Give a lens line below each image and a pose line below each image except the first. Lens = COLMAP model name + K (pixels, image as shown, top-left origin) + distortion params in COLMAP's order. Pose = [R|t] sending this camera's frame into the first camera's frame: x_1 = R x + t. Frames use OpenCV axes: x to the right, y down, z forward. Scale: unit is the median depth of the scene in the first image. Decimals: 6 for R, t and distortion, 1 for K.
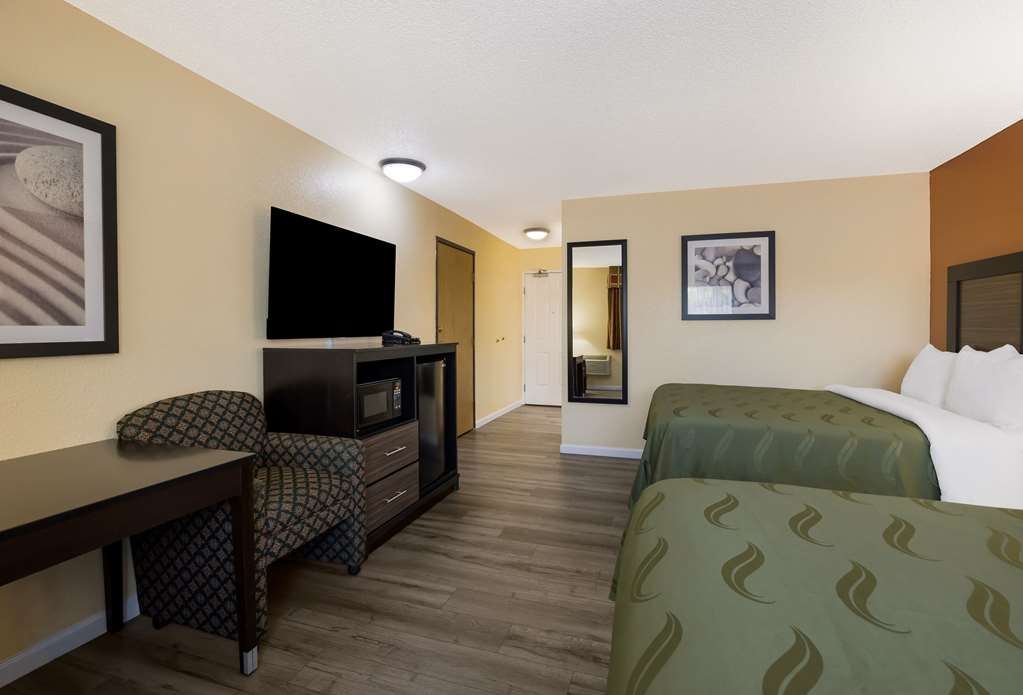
lens RADIAL K [[490.1, 0, 565.4], [0, 490.1, 328.1], [0, 0, 1]] dist [-0.001992, 0.000600]
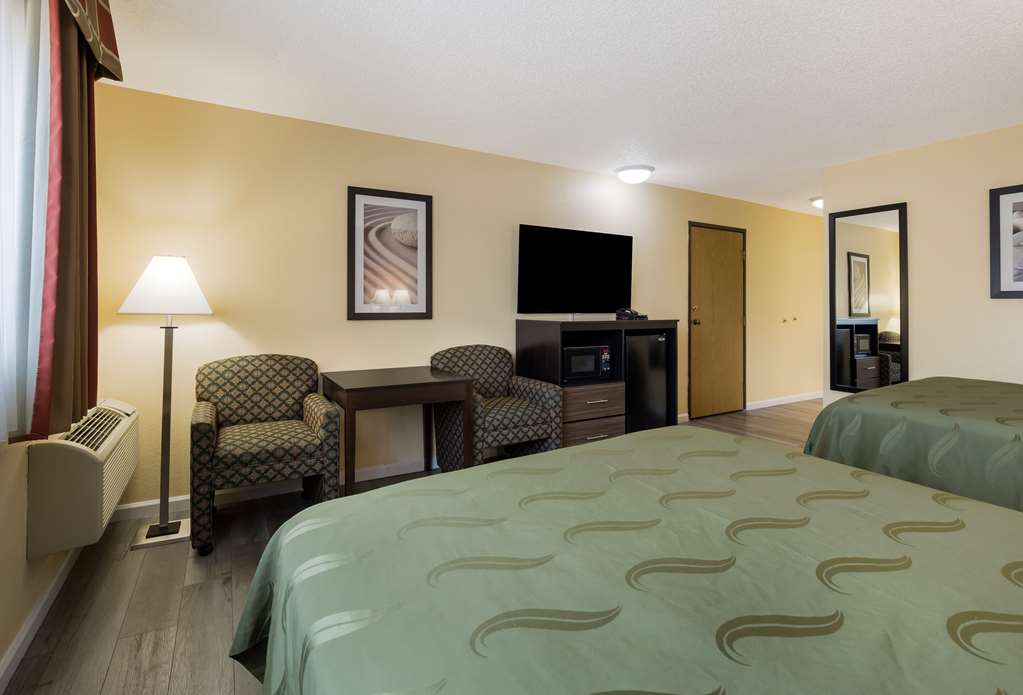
lens RADIAL K [[510.1, 0, 538.2], [0, 510.1, 297.9], [0, 0, 1]] dist [-0.000492, -0.000115]
pose [[0.769021, -0.004274, -0.639210, 0.482731], [-0.006233, 0.999880, -0.014185, -0.003358], [0.639194, 0.014893, 0.768902, -0.169343]]
